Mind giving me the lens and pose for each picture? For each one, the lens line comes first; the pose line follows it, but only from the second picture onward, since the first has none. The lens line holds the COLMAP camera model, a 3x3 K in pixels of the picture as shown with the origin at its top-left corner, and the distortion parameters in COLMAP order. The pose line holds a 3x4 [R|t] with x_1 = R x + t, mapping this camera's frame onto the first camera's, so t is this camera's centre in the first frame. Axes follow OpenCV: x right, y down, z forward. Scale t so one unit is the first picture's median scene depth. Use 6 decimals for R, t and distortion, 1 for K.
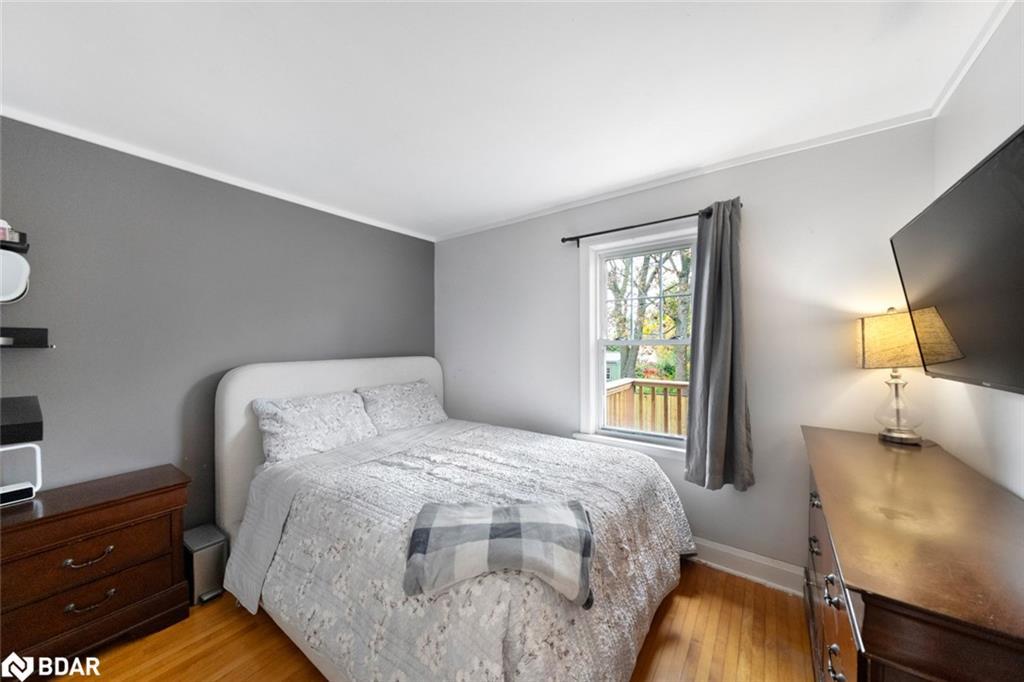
lens RADIAL K [[352.9, 0, 512.0], [0, 352.9, 341.0], [0, 0, 1]] dist [0.001237, 0.000017]
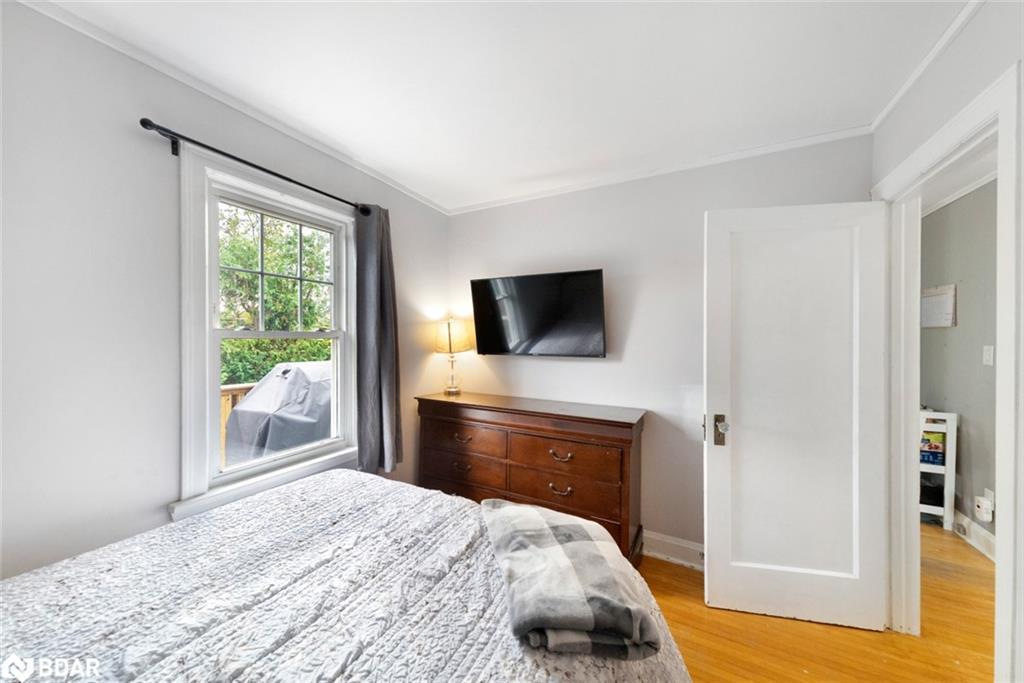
lens RADIAL K [[352.9, 0, 512.0], [0, 352.9, 341.5], [0, 0, 1]] dist [0.001237, 0.000017]
pose [[-0.147785, -0.004041, 0.989011, -0.535640], [-0.007473, 0.999968, 0.002969, 0.012439], [-0.988991, -0.006952, -0.147810, 0.745658]]
